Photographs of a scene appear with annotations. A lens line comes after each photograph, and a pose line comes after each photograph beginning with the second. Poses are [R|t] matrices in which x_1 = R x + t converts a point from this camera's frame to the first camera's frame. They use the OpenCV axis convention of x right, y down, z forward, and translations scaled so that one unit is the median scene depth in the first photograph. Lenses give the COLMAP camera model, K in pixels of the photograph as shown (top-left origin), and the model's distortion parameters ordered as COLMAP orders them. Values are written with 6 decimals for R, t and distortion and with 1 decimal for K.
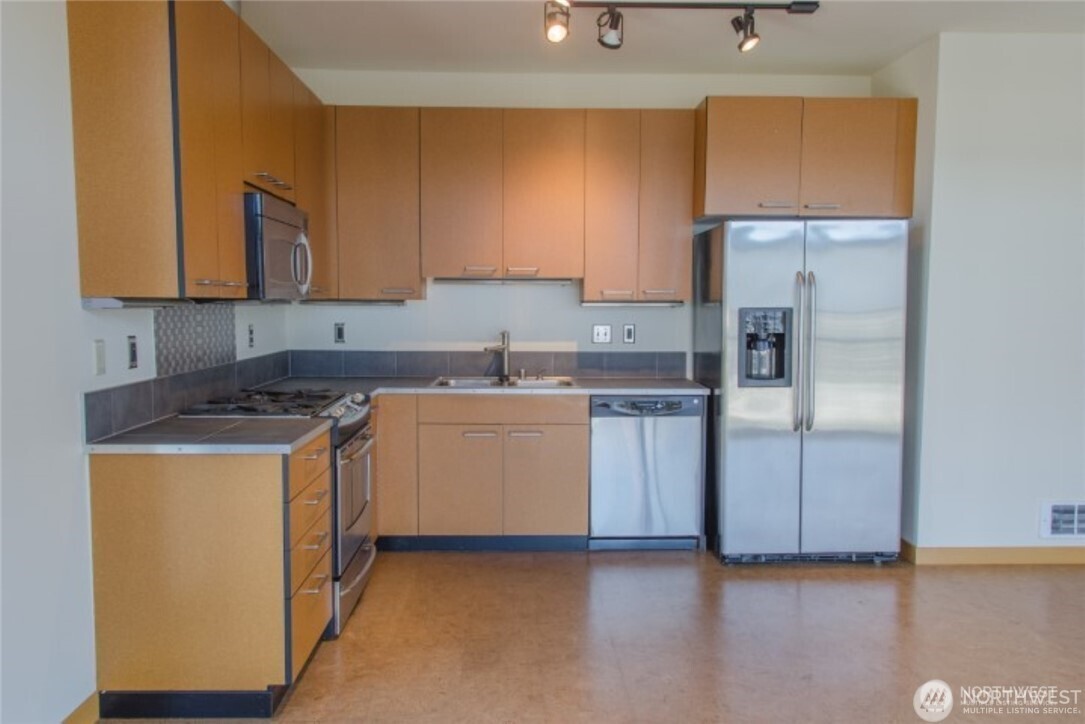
lens RADIAL K [[836.4, 0, 546.0], [0, 836.4, 375.2], [0, 0, 1]] dist [0.020700, -0.004459]
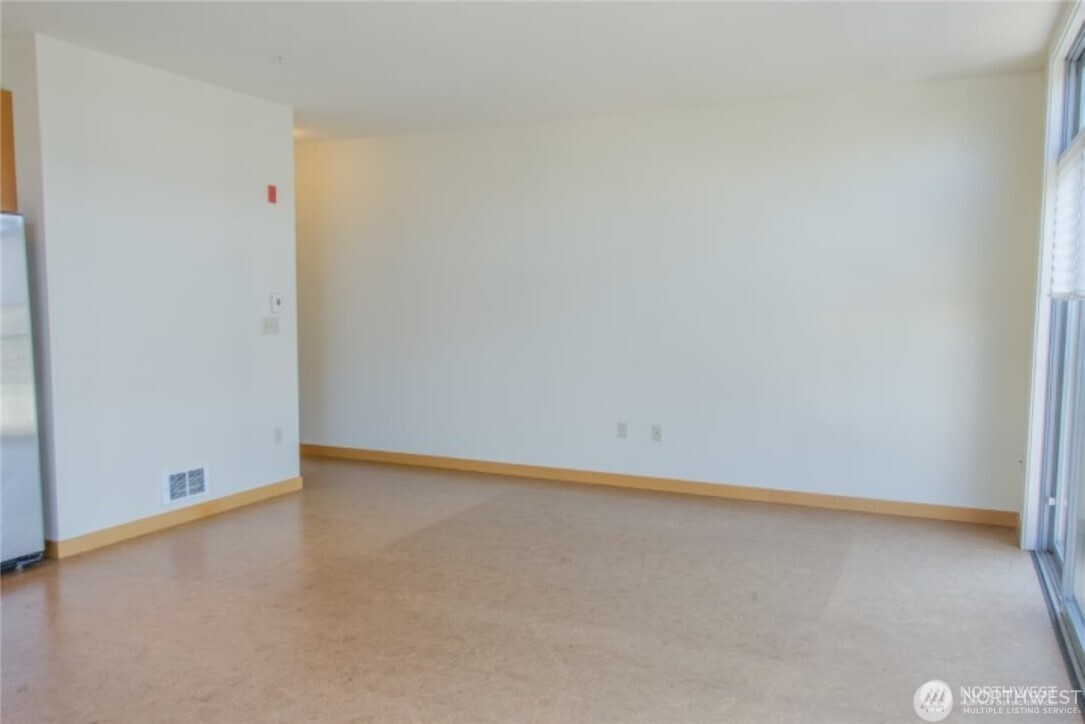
lens RADIAL K [[865.5, 0, 533.5], [0, 865.5, 371.0], [0, 0, 1]] dist [0.012801, -0.005803]
pose [[0.456795, -0.073006, 0.886571, -0.211687], [0.074625, 0.996259, 0.043589, -0.002305], [-0.886436, 0.046249, 0.460534, 0.004238]]
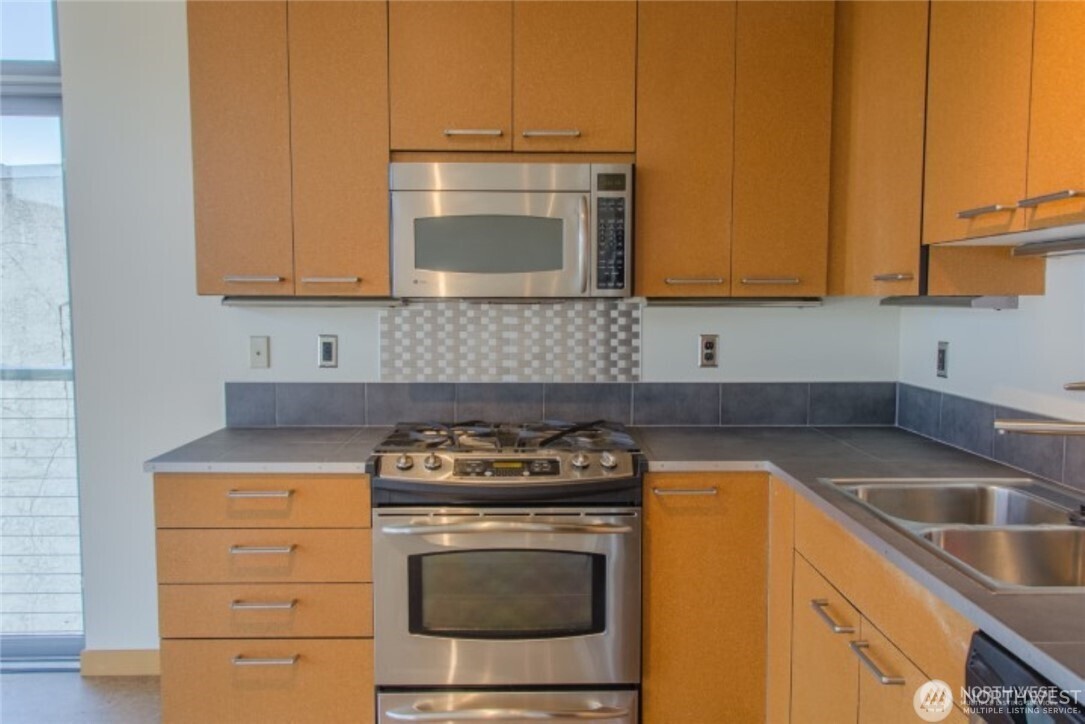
lens RADIAL K [[836.4, 0, 546.0], [0, 836.4, 375.2], [0, 0, 1]] dist [0.020700, -0.004459]
pose [[-0.016641, 0.083698, -0.996352, 0.344052], [-0.088385, 0.992466, 0.084848, -0.074253], [0.995947, 0.089474, -0.009118, 0.882009]]
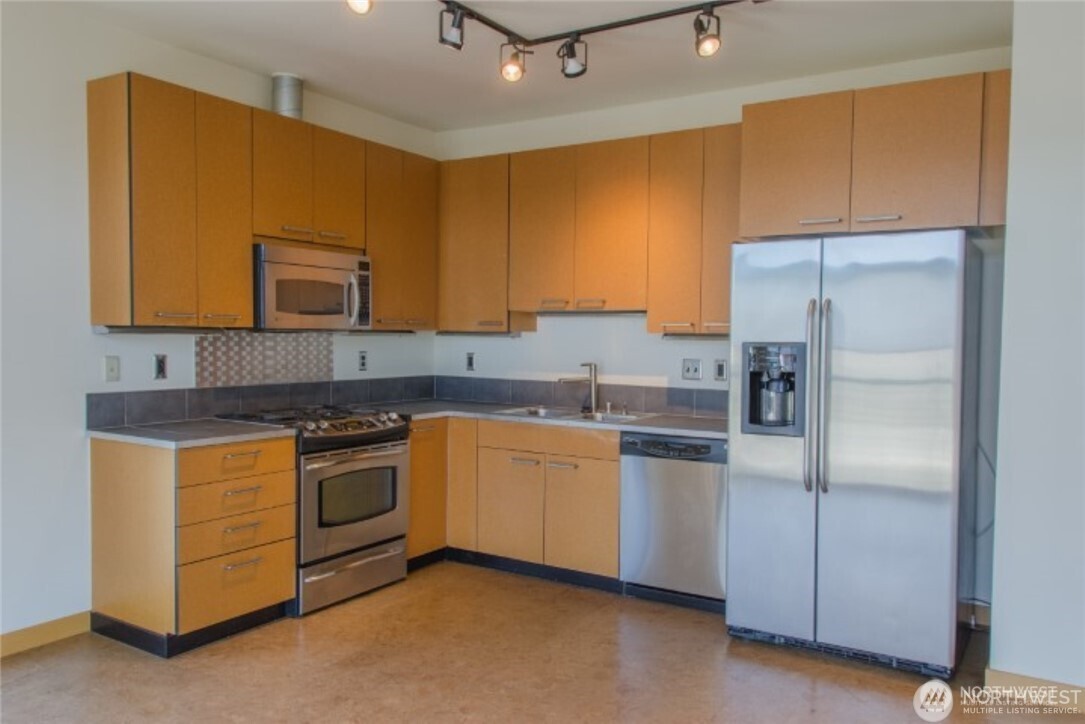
lens RADIAL K [[836.4, 0, 546.0], [0, 836.4, 375.2], [0, 0, 1]] dist [0.020700, -0.004459]
pose [[0.829104, 0.033915, -0.558065, 0.534425], [-0.058281, 0.997963, -0.025939, -0.010787], [0.556049, 0.054031, 0.829391, 0.159613]]
